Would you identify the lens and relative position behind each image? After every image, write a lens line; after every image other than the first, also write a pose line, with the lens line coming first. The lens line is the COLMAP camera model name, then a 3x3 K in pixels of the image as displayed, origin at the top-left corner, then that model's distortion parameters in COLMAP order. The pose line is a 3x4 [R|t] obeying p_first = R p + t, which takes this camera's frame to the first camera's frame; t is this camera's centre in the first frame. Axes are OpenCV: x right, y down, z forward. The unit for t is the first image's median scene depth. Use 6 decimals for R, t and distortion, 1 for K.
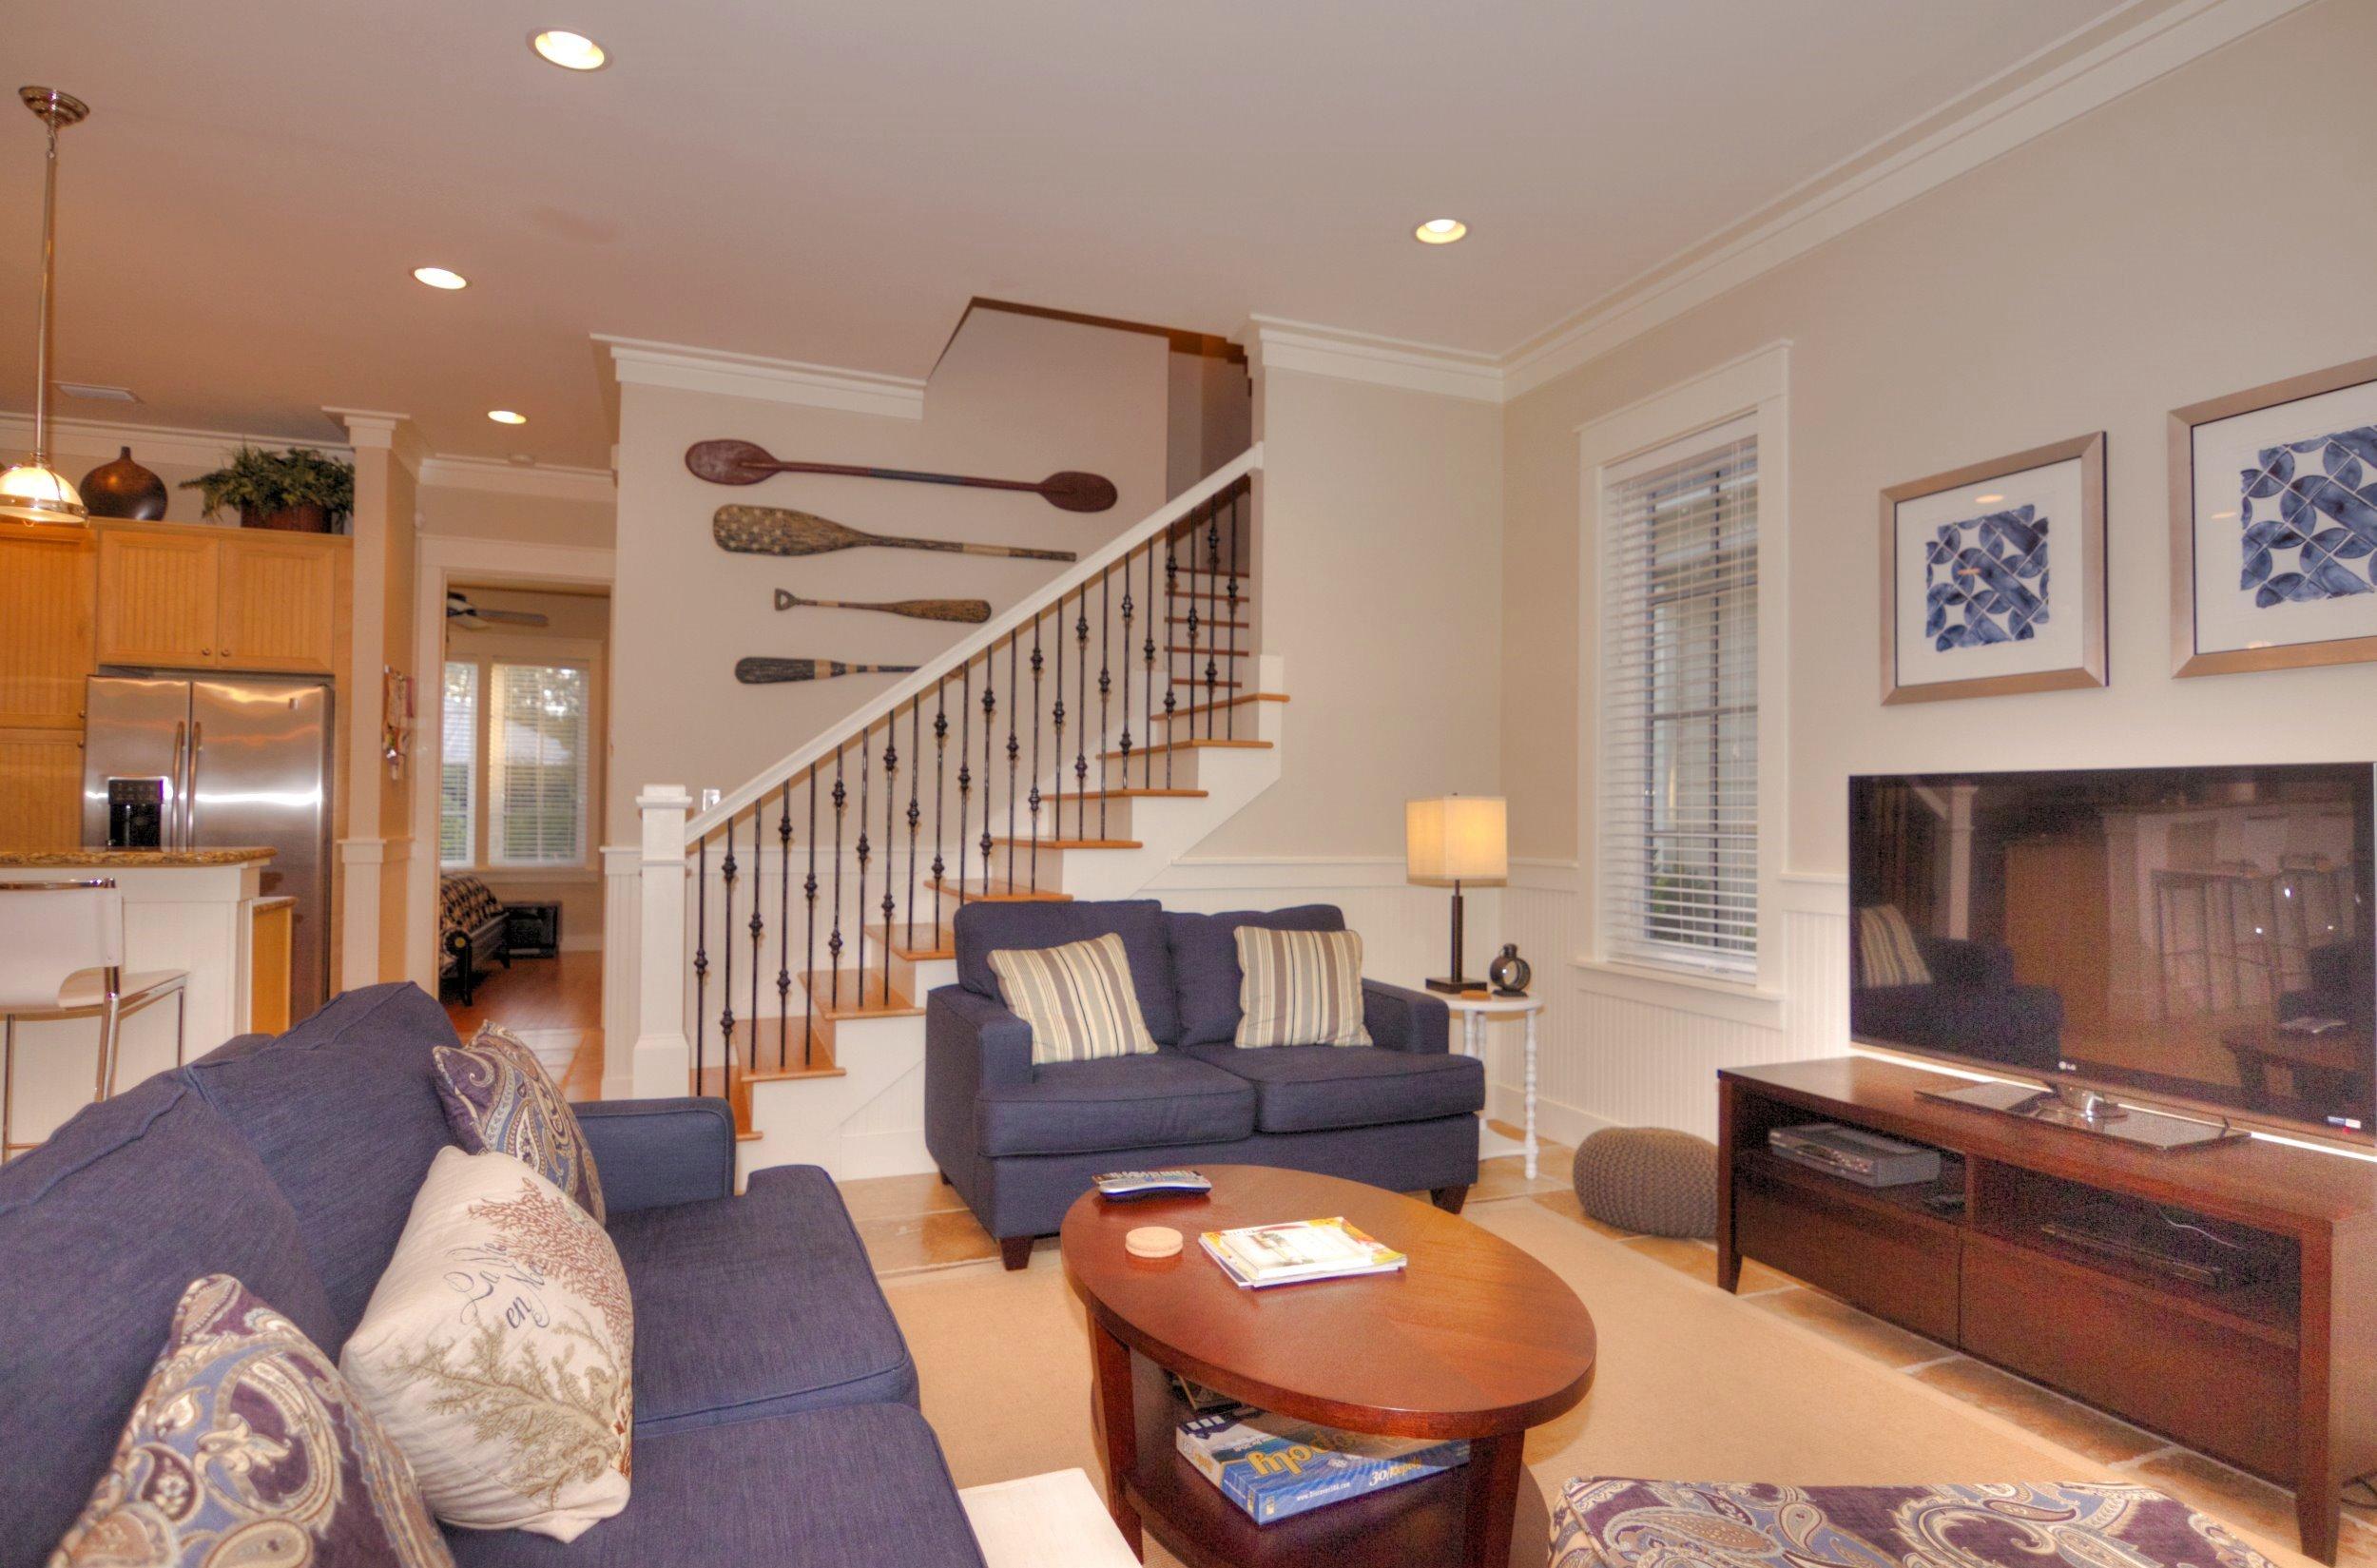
lens RADIAL K [[1263.6, 0, 1189.1], [0, 1263.6, 791.2], [0, 0, 1]] dist [-0.000165, -0.009966]
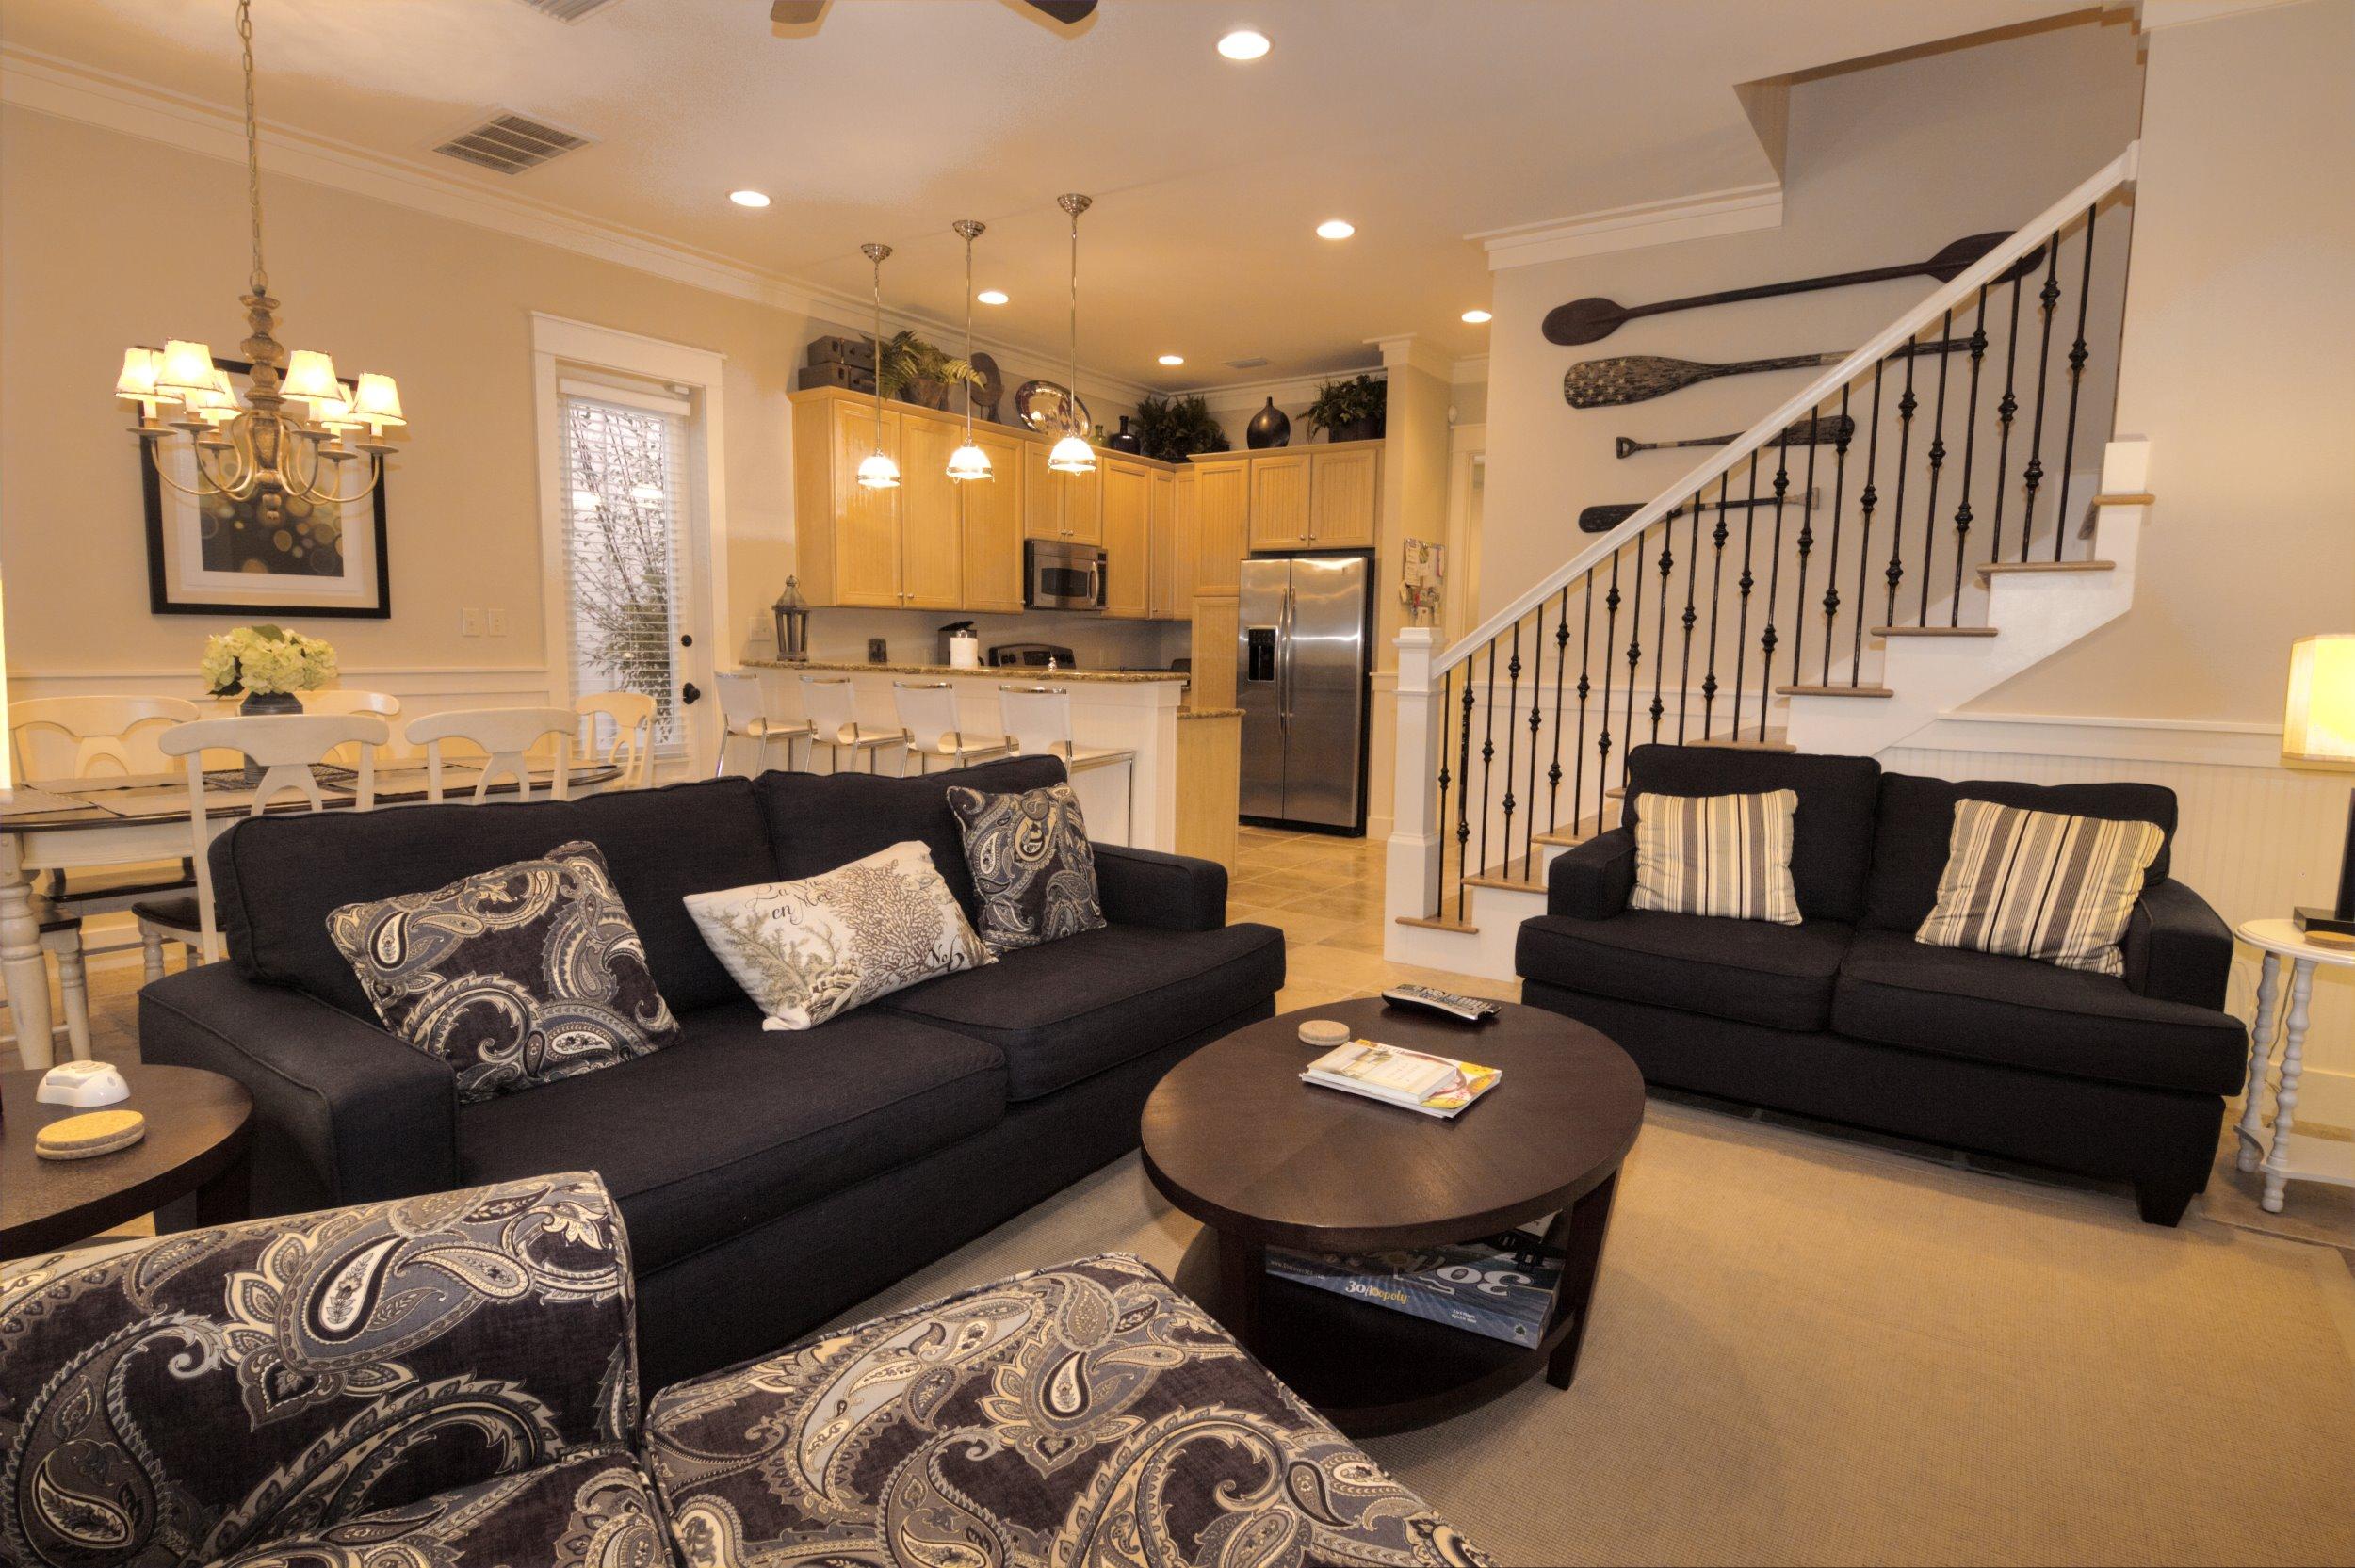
lens RADIAL K [[1203.8, 0, 1187.3], [0, 1203.8, 787.5], [0, 0, 1]] dist [-0.006343, -0.000397]
pose [[0.553192, 0.098157, -0.827250, 0.355054], [0.004291, 0.992685, 0.120656, 0.005762], [0.833042, -0.070295, 0.548725, 0.153649]]
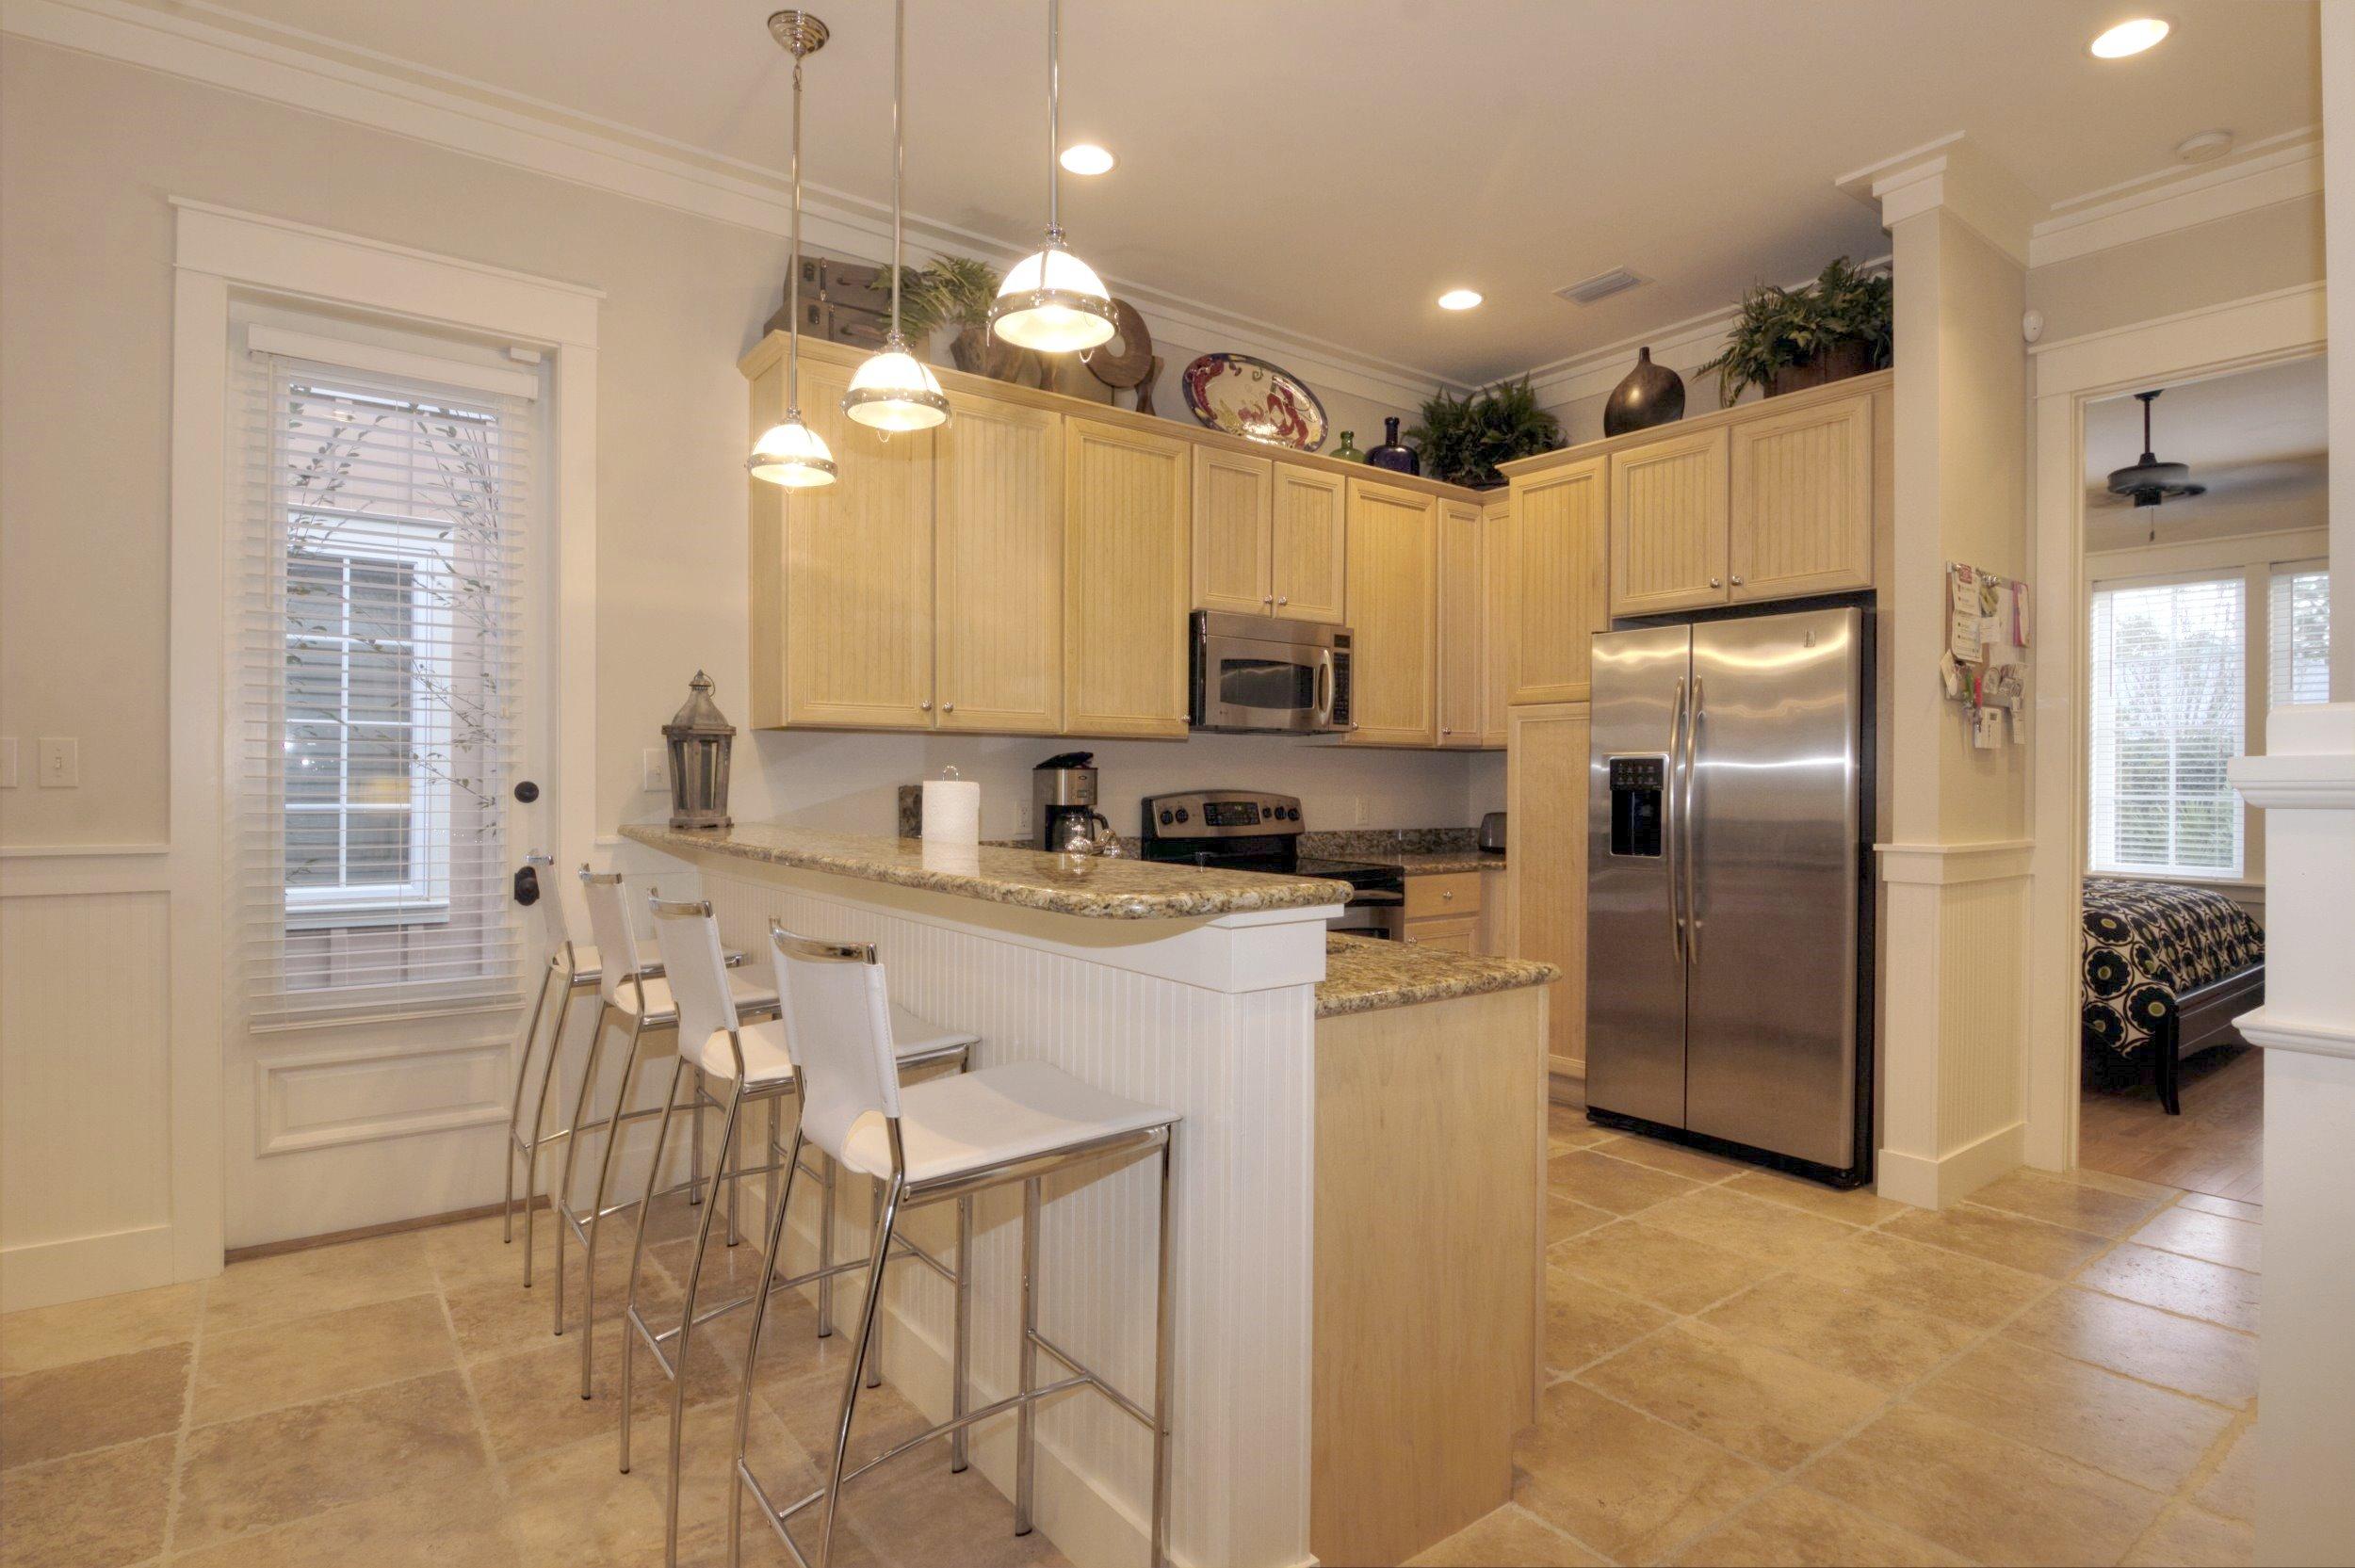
lens RADIAL K [[1203.8, 0, 1187.3], [0, 1203.8, 787.5], [0, 0, 1]] dist [-0.006343, -0.000397]
pose [[0.269688, -0.003358, -0.962942, -0.217934], [0.014771, 0.999891, 0.000650, 0.005229], [0.962834, -0.014399, 0.269708, 0.607482]]
